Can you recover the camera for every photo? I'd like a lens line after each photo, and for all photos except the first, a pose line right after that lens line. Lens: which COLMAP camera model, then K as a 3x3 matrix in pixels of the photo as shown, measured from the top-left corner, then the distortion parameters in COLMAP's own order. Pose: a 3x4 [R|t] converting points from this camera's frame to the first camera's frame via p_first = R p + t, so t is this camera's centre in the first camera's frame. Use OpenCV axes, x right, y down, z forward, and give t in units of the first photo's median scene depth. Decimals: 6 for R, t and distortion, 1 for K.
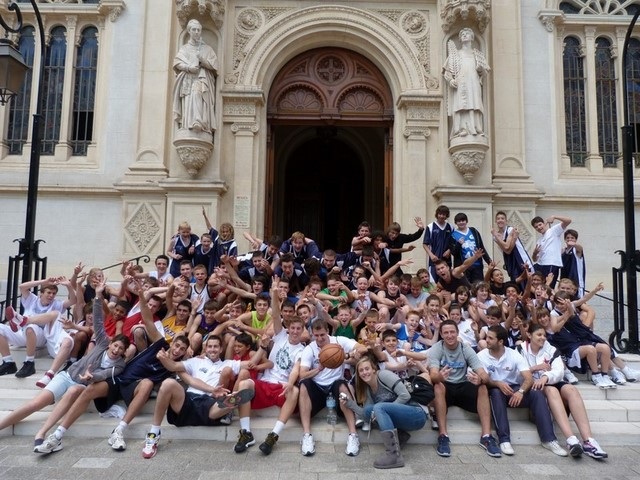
lens RADIAL K [[476.7, 0, 319.7], [0, 476.7, 239.1], [0, 0, 1]] dist [-0.044057, 0.028774]
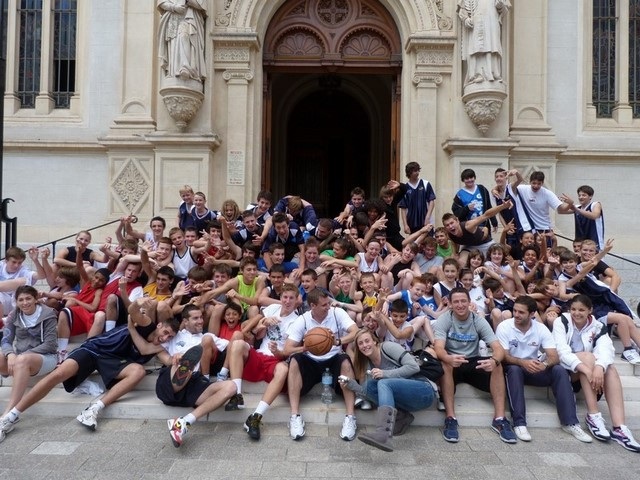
lens RADIAL K [[476.7, 0, 319.7], [0, 476.7, 239.1], [0, 0, 1]] dist [-0.044057, 0.028774]
pose [[0.999825, -0.000316, -0.018694, 0.016129], [0.001875, 0.996509, 0.083465, 0.003613], [0.018603, -0.083486, 0.996335, 0.069764]]
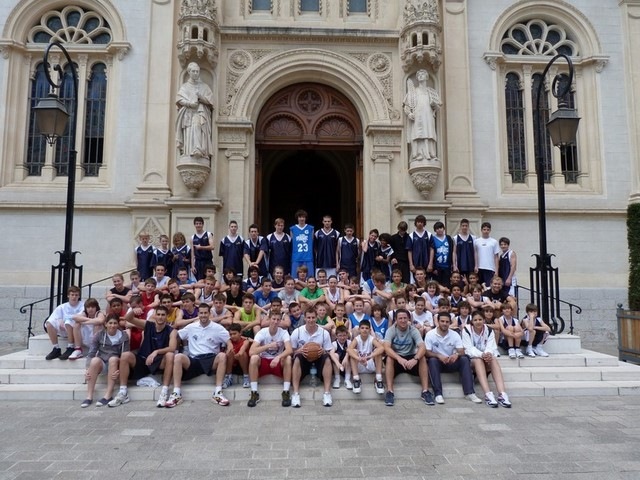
lens RADIAL K [[476.7, 0, 319.7], [0, 476.7, 239.1], [0, 0, 1]] dist [-0.044057, 0.028774]
pose [[0.999140, -0.011495, 0.039836, -0.001991], [0.011767, 0.999909, -0.006595, -0.010820], [-0.039757, 0.007058, 0.999184, -0.185580]]
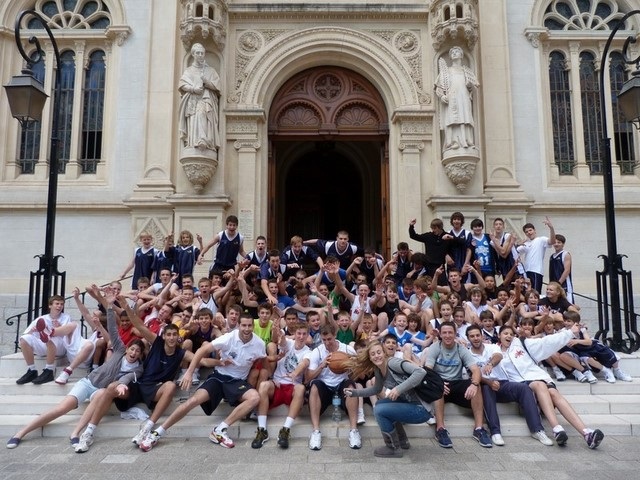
lens RADIAL K [[476.7, 0, 319.7], [0, 476.7, 239.1], [0, 0, 1]] dist [-0.044057, 0.028774]
pose [[0.999816, -0.019139, 0.001079, -0.002807], [0.019155, 0.999652, -0.018150, -0.003152], [-0.000731, 0.018168, 0.999835, -0.047259]]
